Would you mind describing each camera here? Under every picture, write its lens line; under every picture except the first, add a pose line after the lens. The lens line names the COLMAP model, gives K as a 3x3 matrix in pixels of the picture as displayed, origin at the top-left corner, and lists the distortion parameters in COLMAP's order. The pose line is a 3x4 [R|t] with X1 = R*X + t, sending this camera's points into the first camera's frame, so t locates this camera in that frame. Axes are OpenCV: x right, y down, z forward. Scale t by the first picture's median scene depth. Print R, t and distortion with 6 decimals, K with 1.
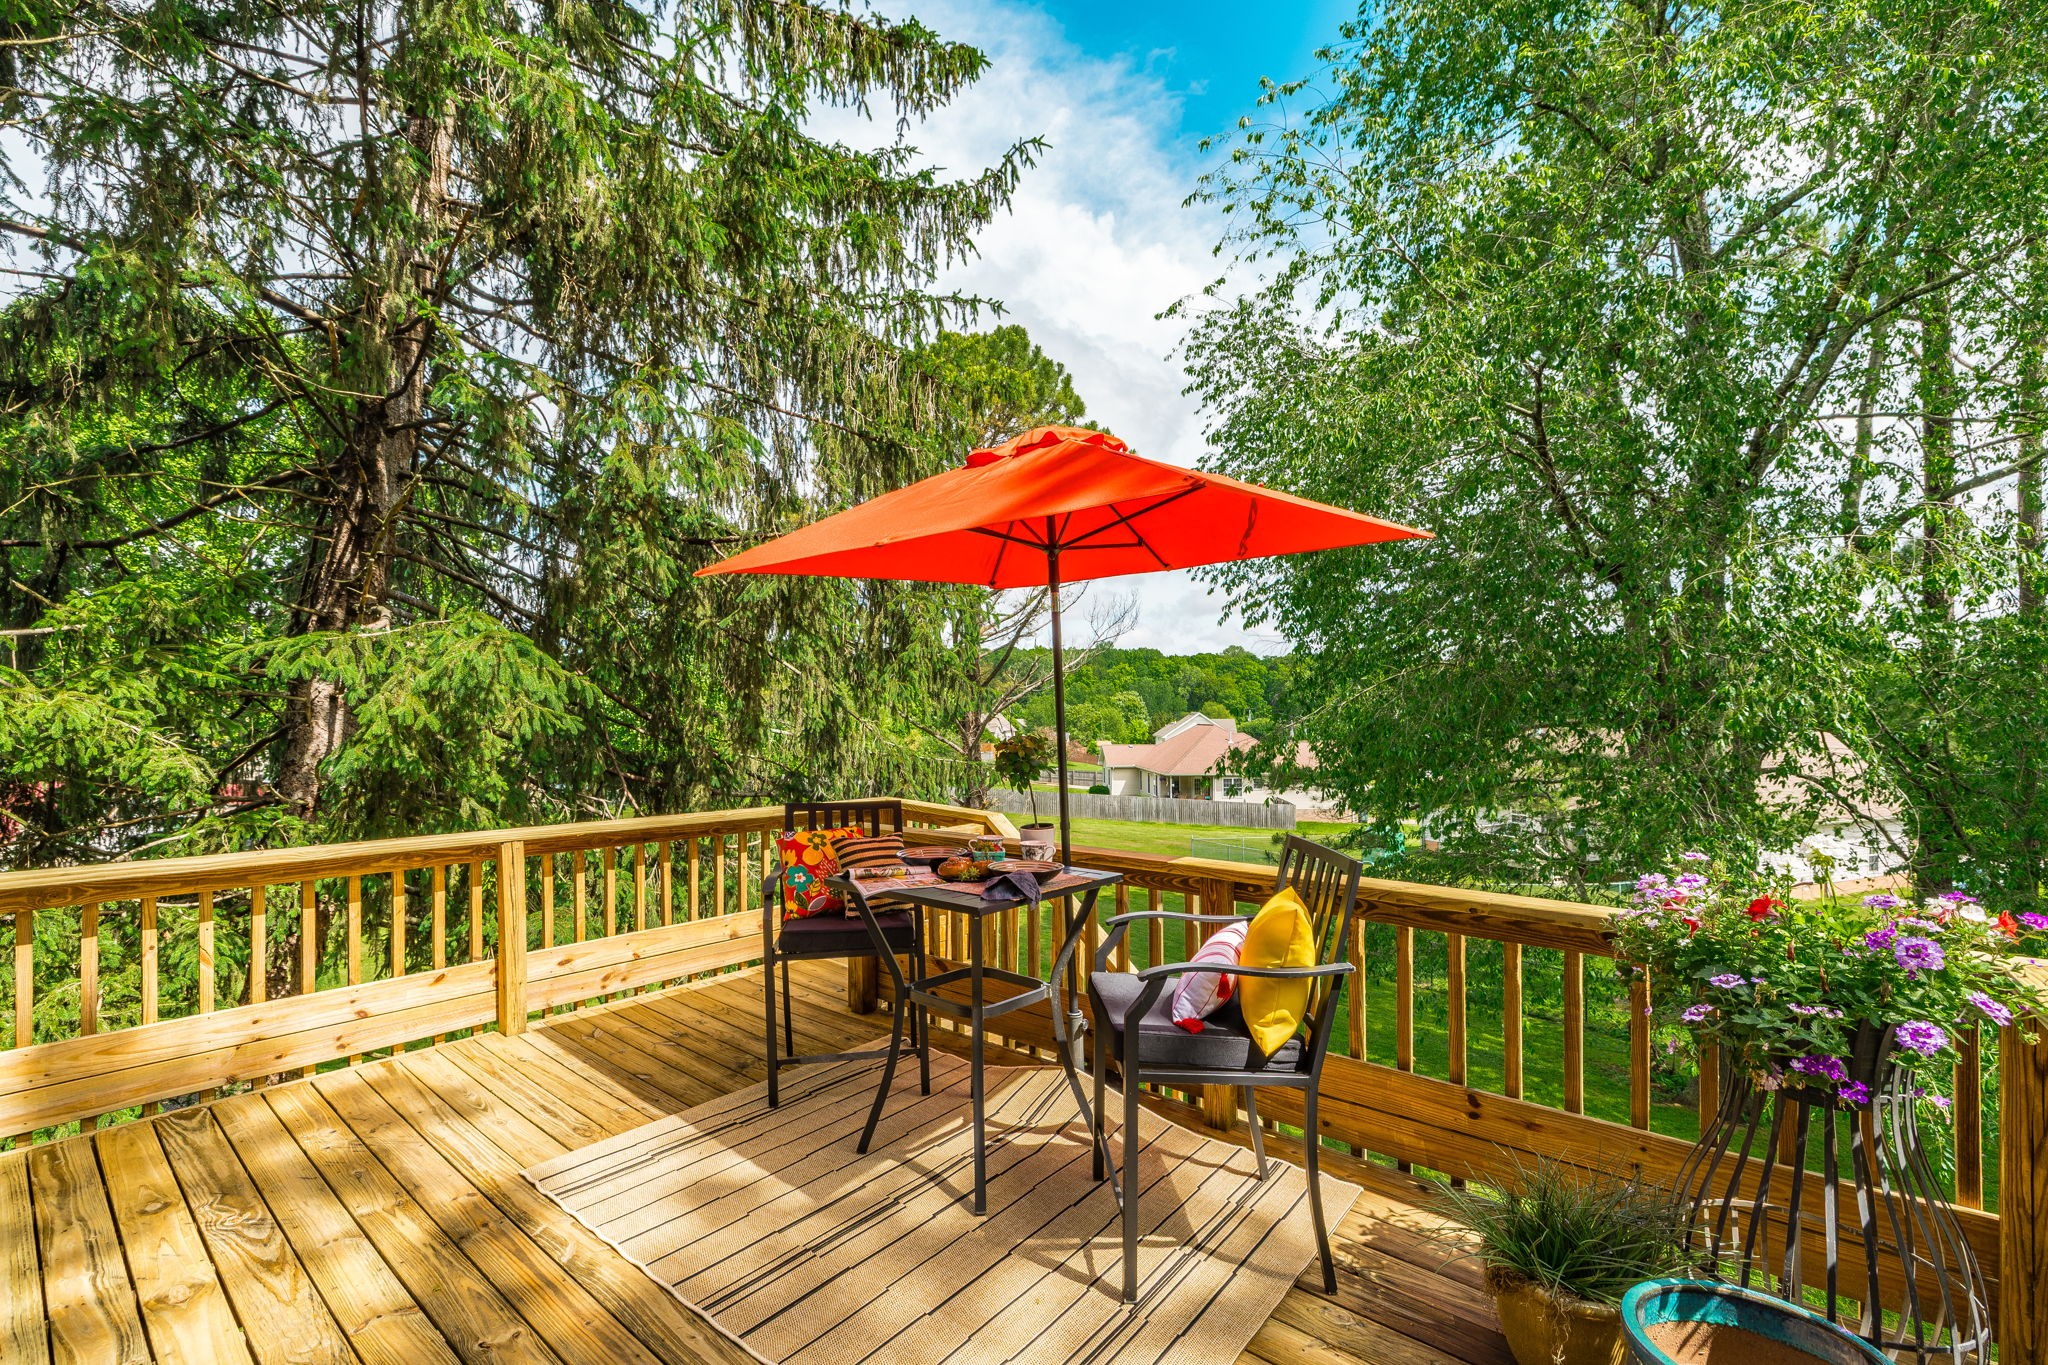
lens RADIAL K [[860.9, 0, 1017.8], [0, 860.9, 732.5], [0, 0, 1]] dist [-0.000282, -0.000050]
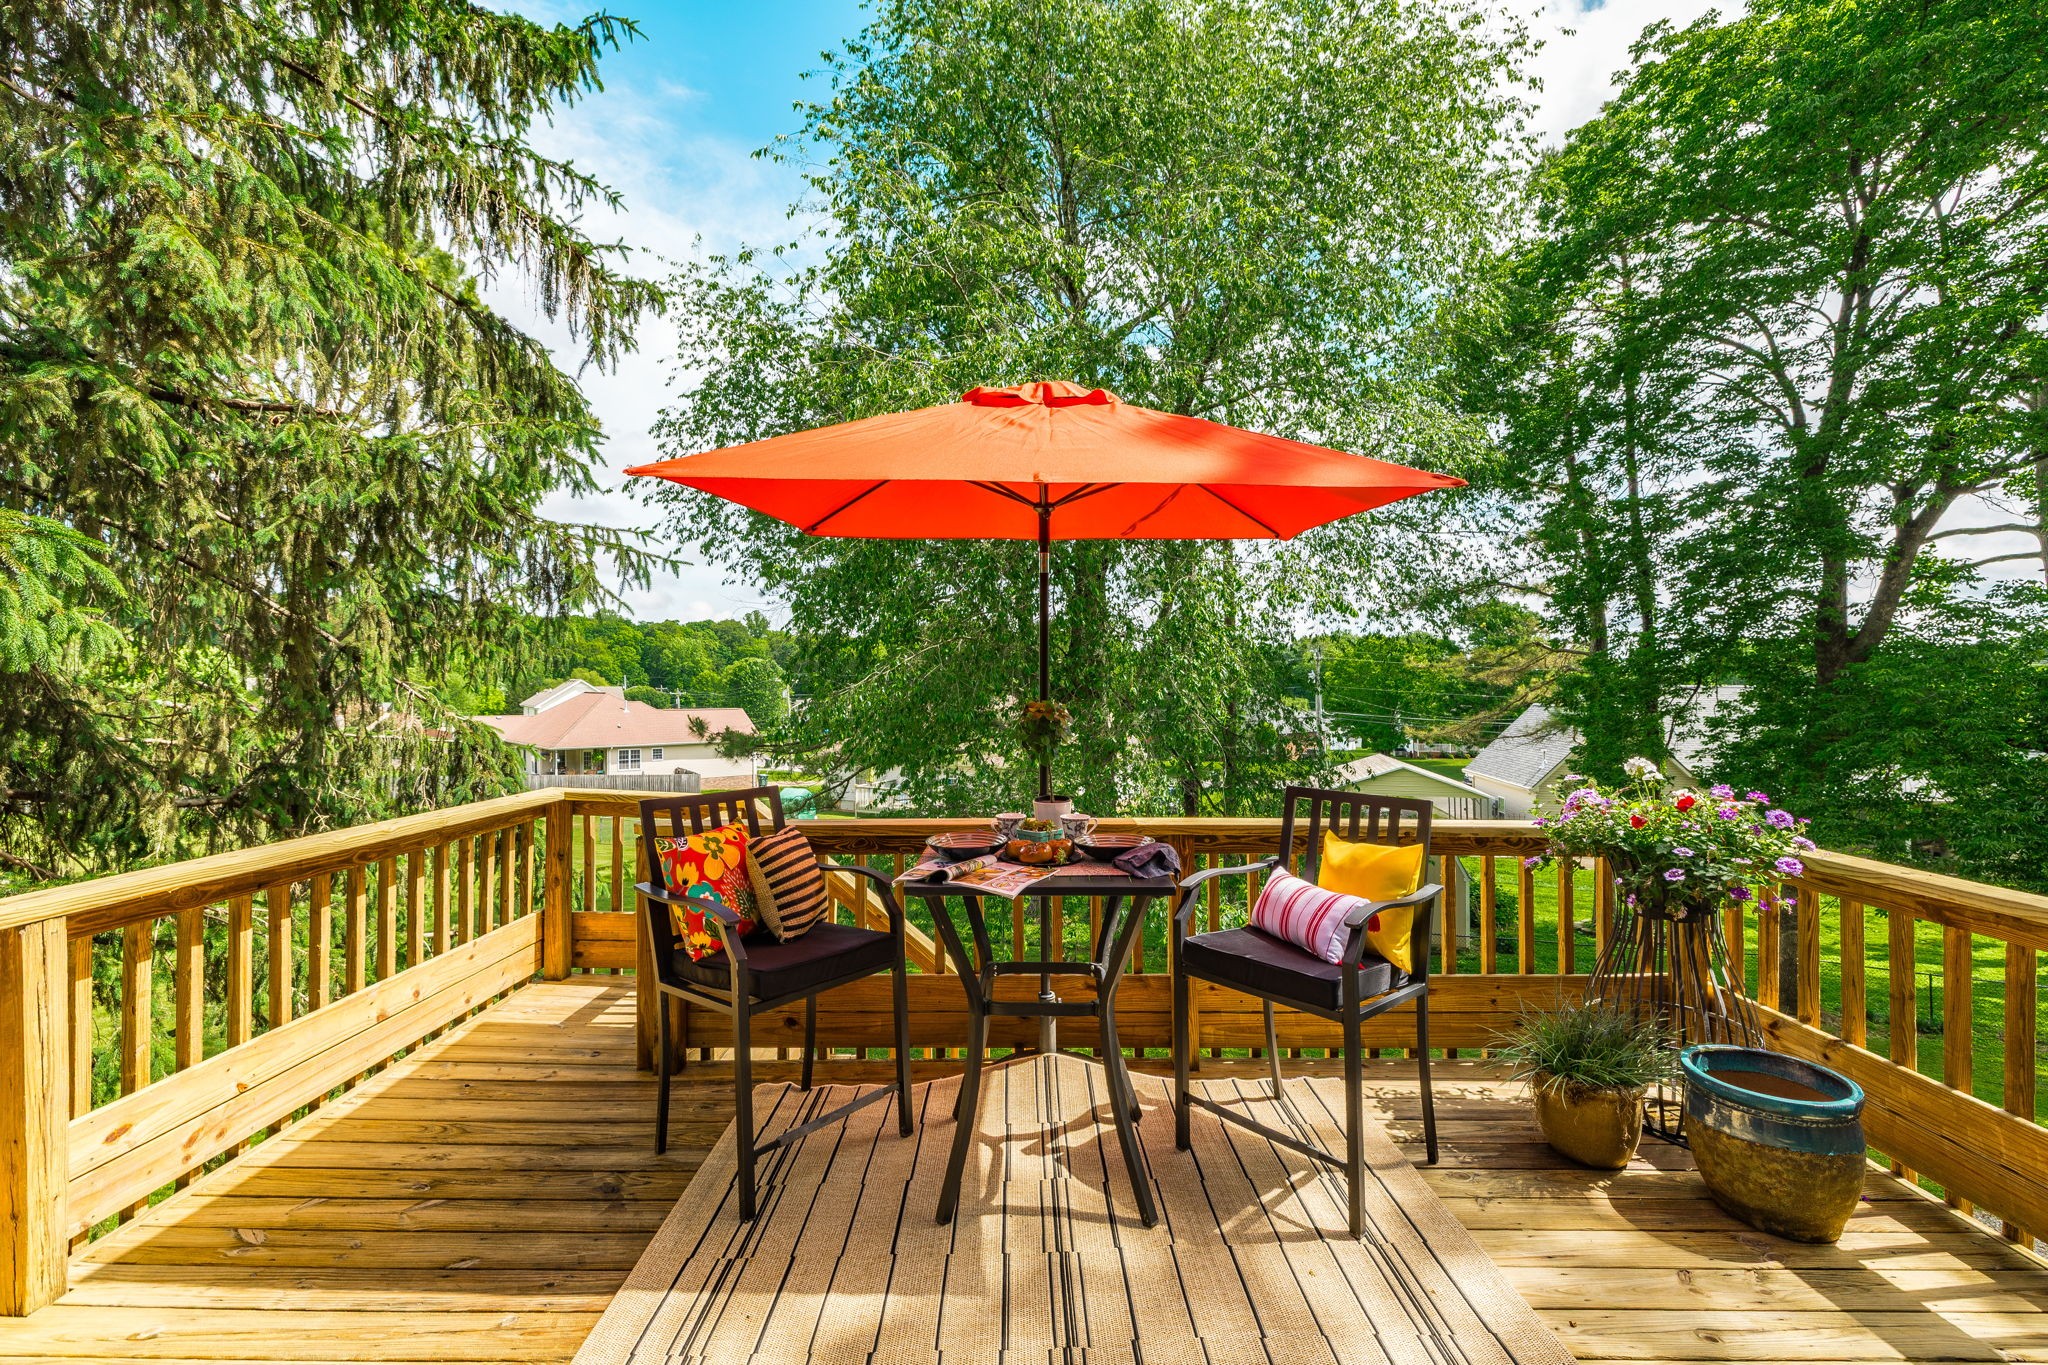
lens RADIAL K [[853.7, 0, 1015.6], [0, 853.7, 663.4], [0, 0, 1]] dist [-0.001692, -0.000351]
pose [[0.772009, 0.016851, 0.635388, -0.435279], [0.010215, 0.999190, -0.038911, -0.001492], [-0.635529, 0.036530, 0.771212, 0.219374]]
